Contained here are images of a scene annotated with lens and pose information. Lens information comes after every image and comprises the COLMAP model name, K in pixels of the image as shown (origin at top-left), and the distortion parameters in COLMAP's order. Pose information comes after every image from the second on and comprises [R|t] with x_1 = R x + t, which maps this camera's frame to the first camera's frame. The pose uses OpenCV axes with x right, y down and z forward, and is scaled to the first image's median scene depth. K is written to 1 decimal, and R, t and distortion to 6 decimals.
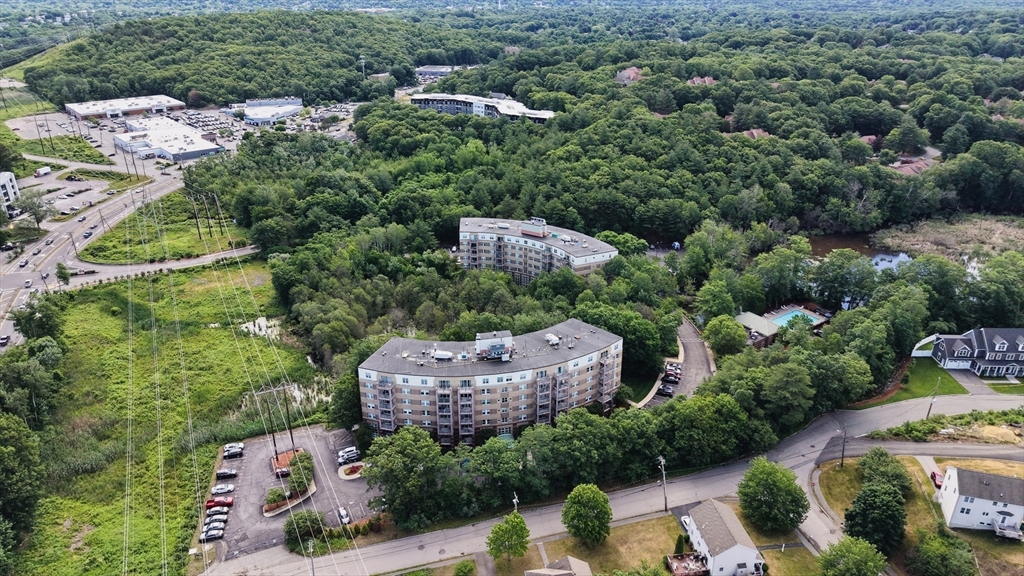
lens RADIAL K [[689.9, 0, 512.0], [0, 689.9, 288.0], [0, 0, 1]] dist [0.015944, -0.002888]
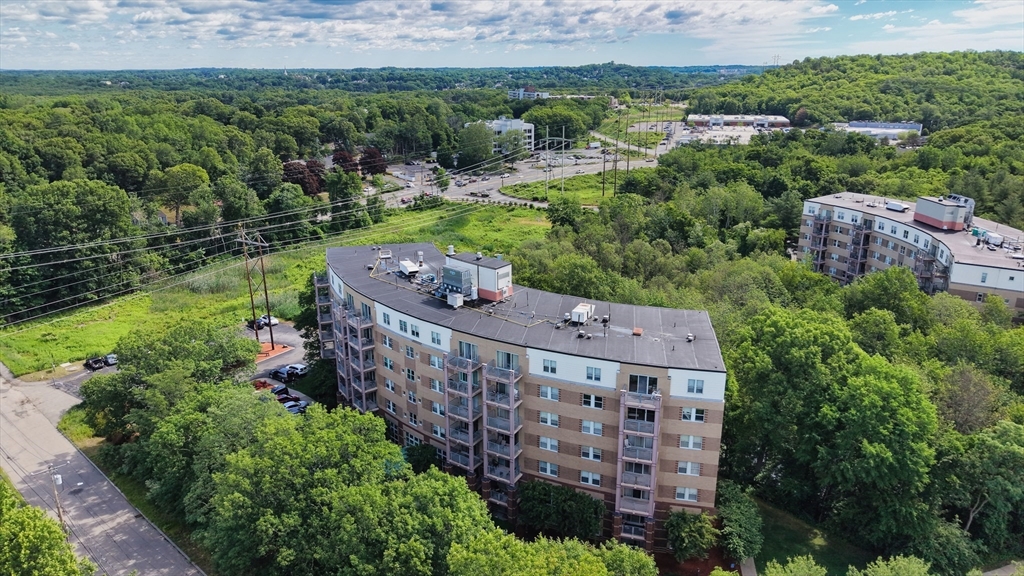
lens RADIAL K [[689.9, 0, 512.0], [0, 689.9, 288.0], [0, 0, 1]] dist [0.015944, -0.002888]
pose [[0.545323, 0.246059, -0.801297, 0.271580], [-0.340017, 0.938699, 0.056853, 0.036385], [0.766167, 0.241451, 0.595559, 0.509206]]
